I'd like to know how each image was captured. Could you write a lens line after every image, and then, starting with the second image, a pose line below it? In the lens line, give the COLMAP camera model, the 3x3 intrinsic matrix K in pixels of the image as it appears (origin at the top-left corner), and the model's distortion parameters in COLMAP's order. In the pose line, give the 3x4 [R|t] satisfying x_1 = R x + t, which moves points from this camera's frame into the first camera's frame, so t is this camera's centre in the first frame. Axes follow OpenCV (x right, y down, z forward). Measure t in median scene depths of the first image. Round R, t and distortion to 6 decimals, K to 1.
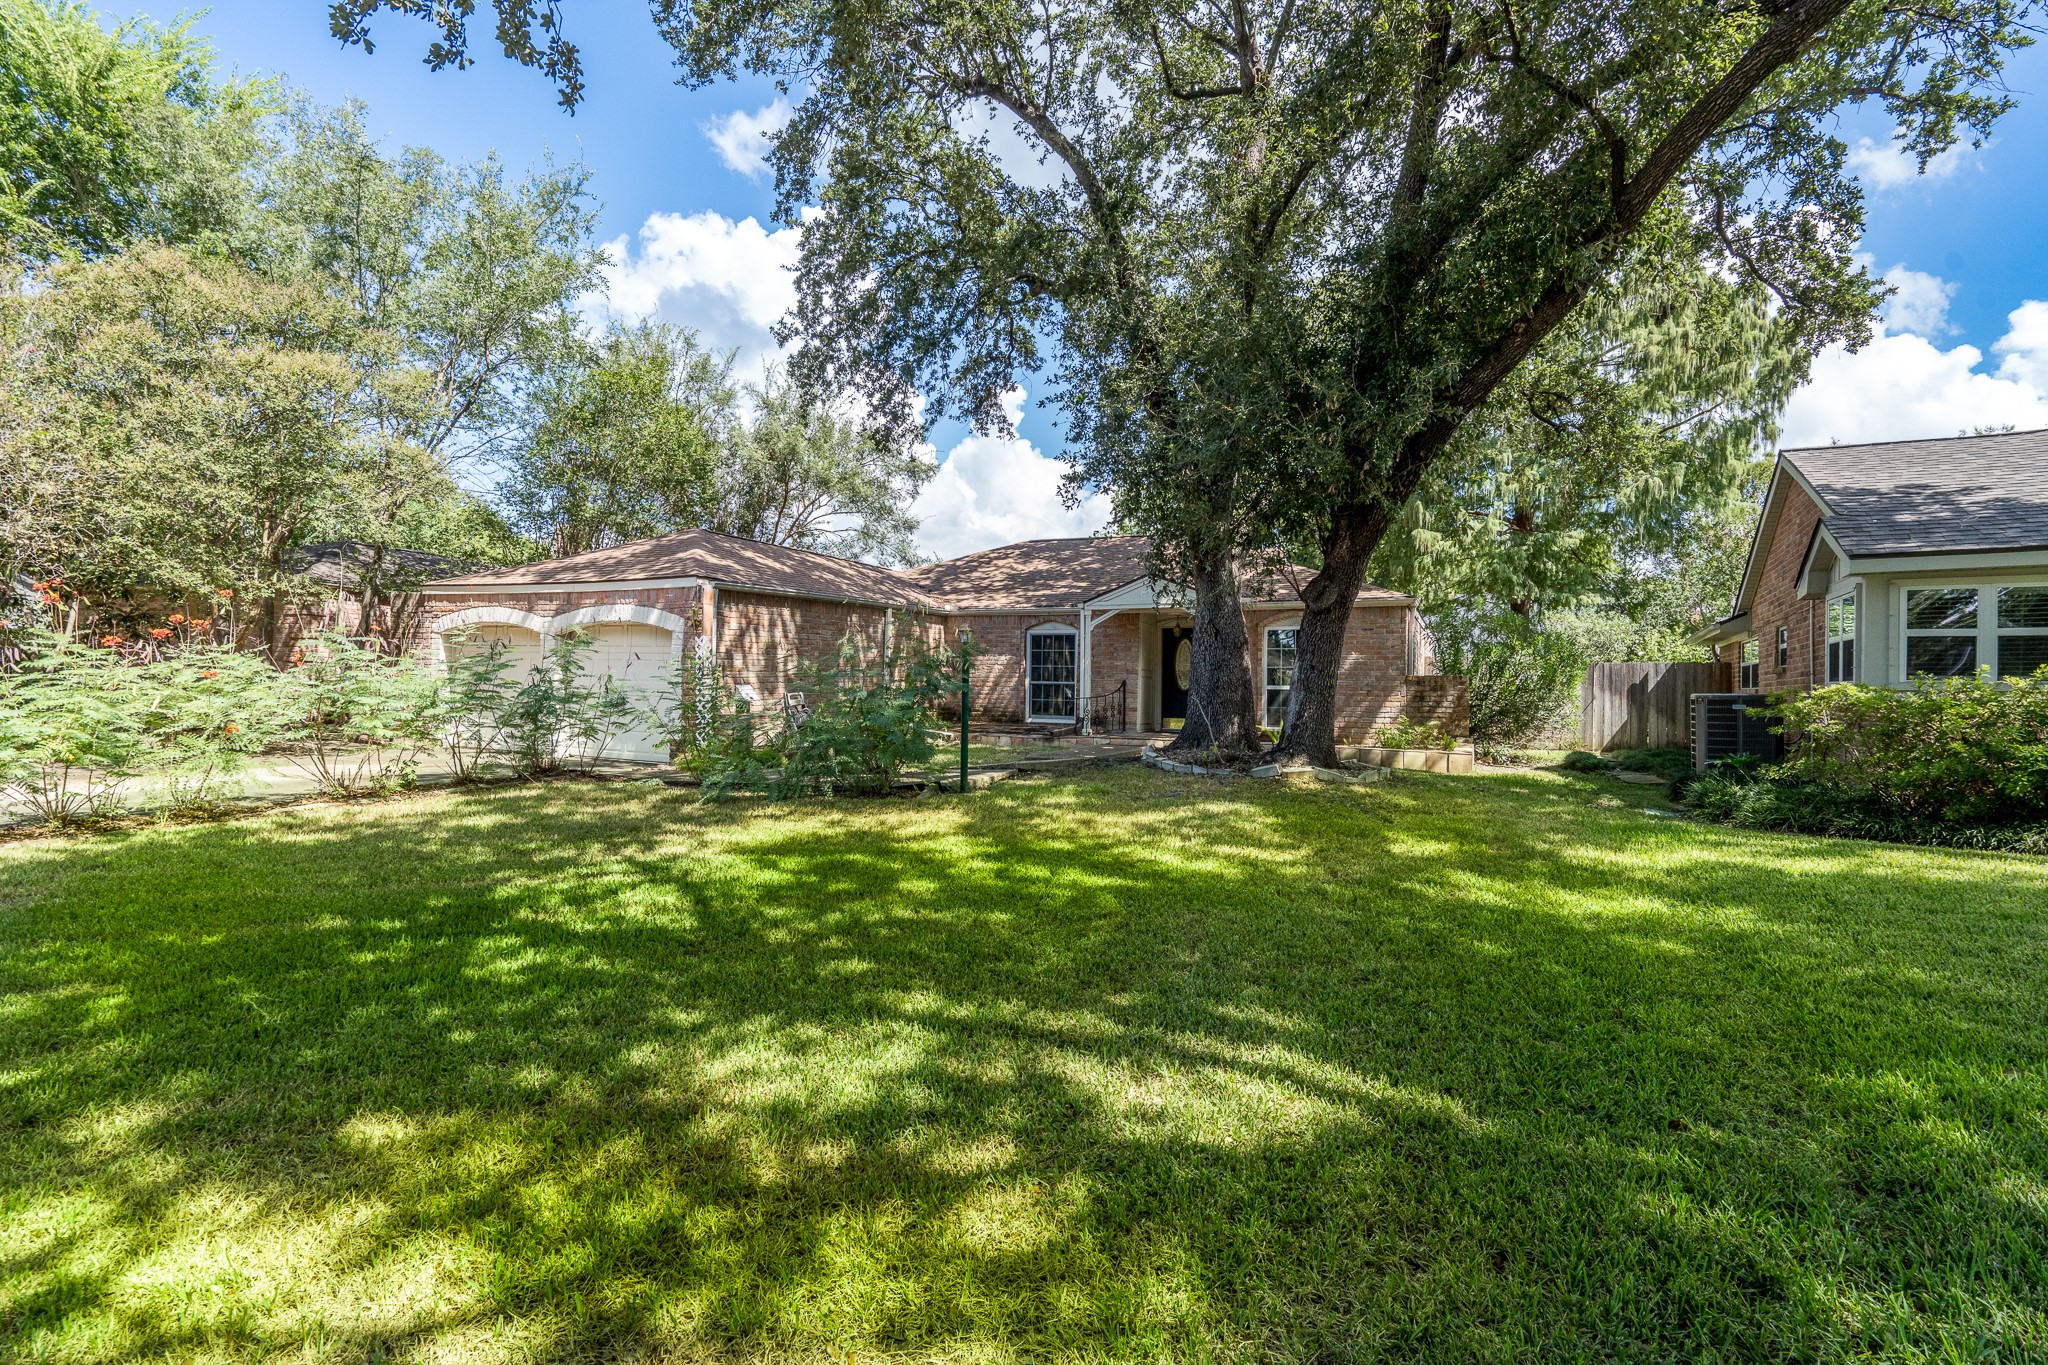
lens RADIAL K [[977.8, 0, 1038.4], [0, 977.8, 677.8], [0, 0, 1]] dist [-0.000992, 0.002146]
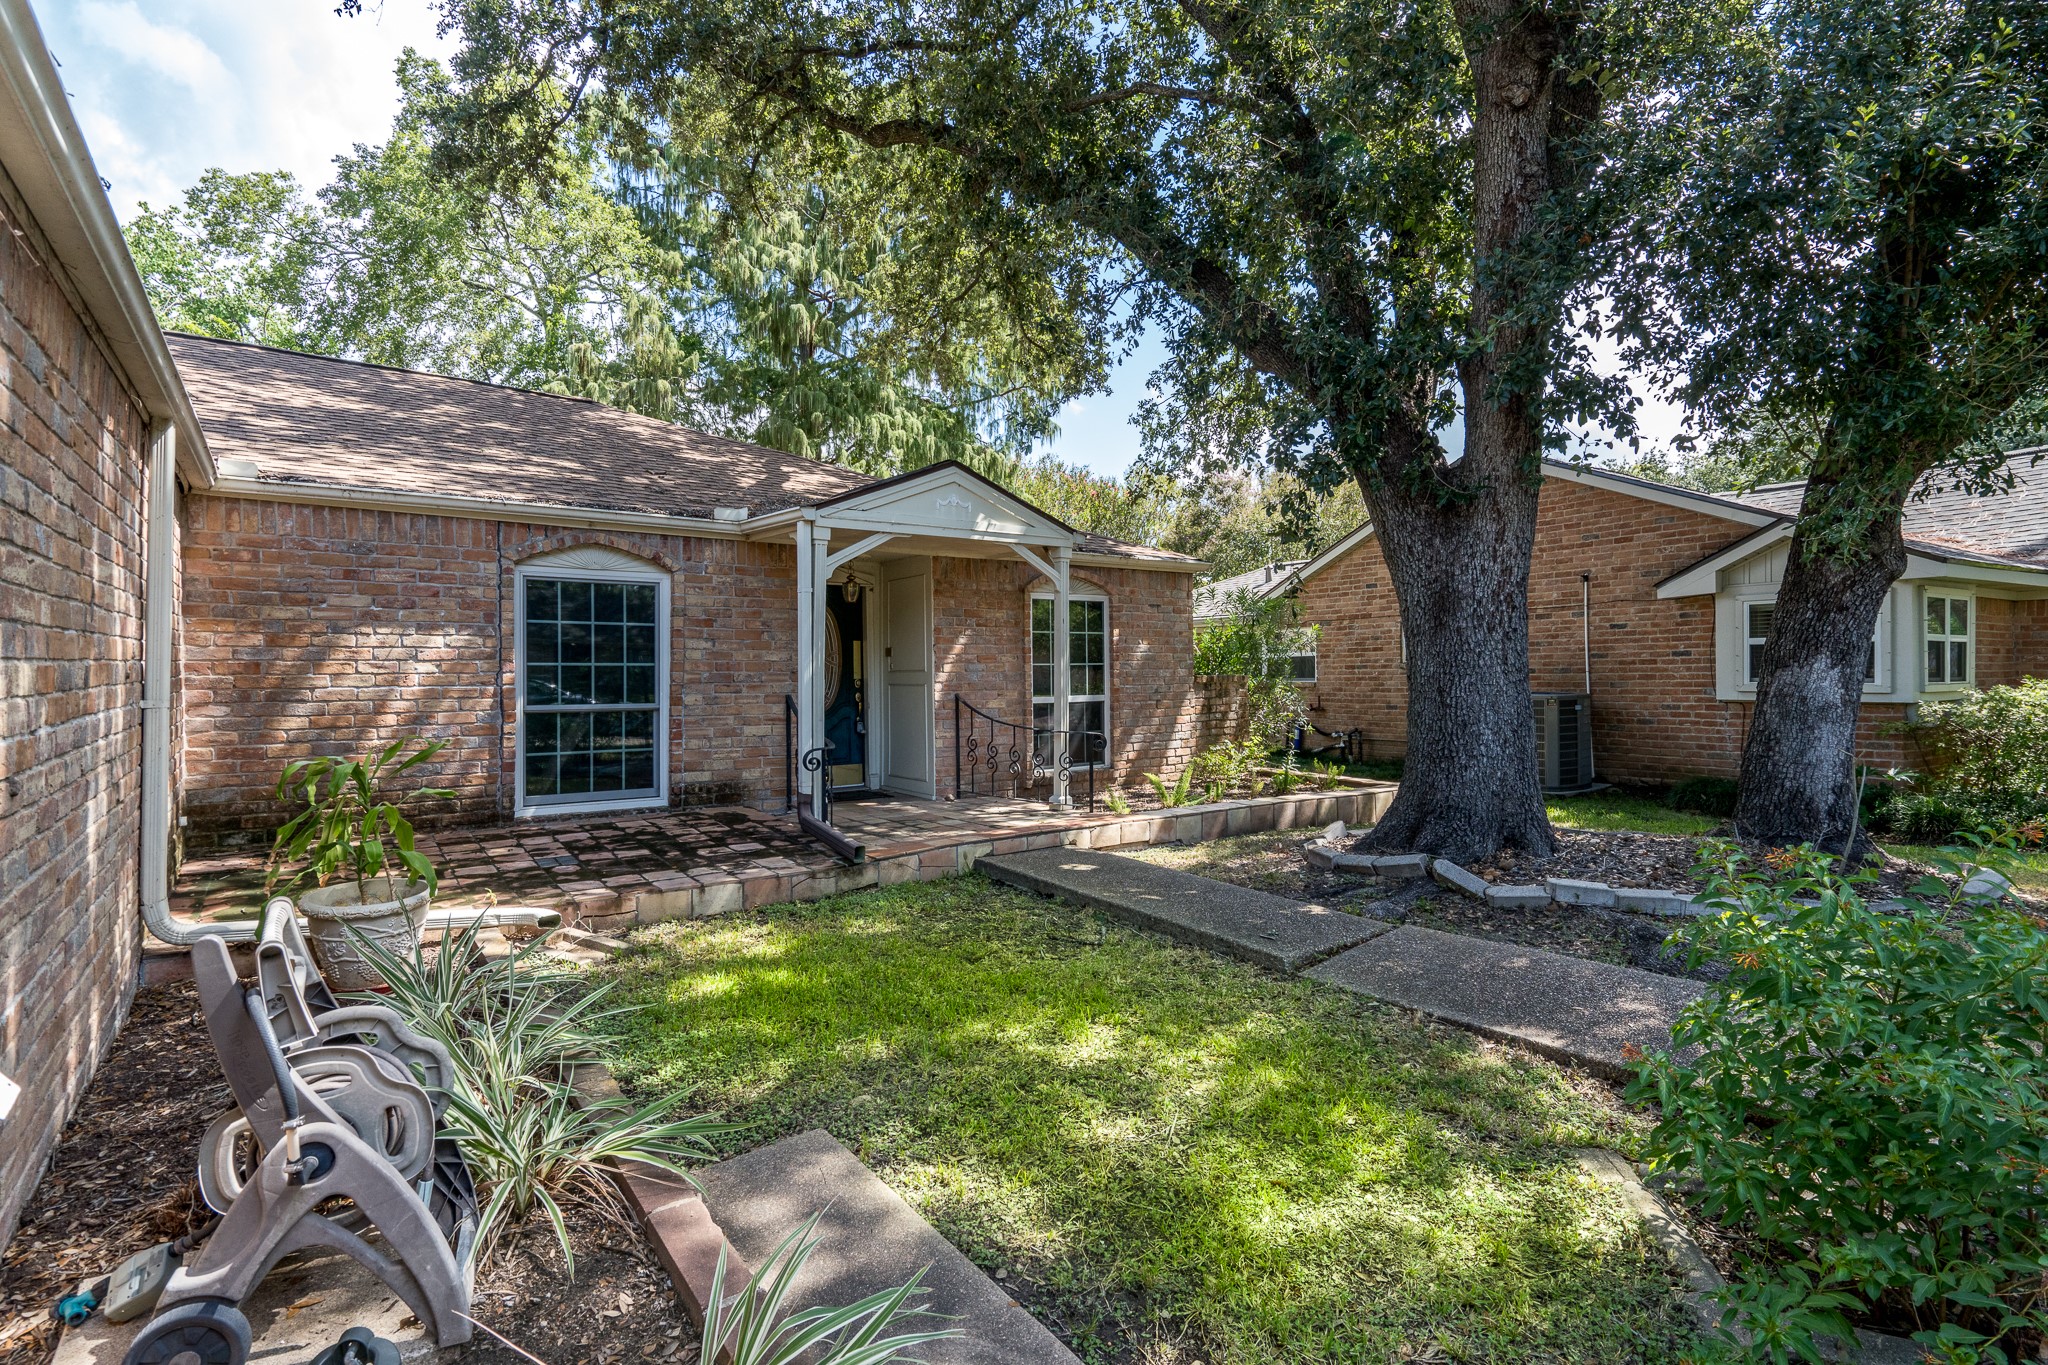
lens RADIAL K [[977.8, 0, 1021.7], [0, 977.8, 672.0], [0, 0, 1]] dist [-0.000992, 0.002146]
pose [[0.483812, -0.015773, 0.875030, -0.287876], [0.006611, 0.999875, 0.014368, -0.015813], [-0.875147, -0.001166, 0.483856, 0.796804]]
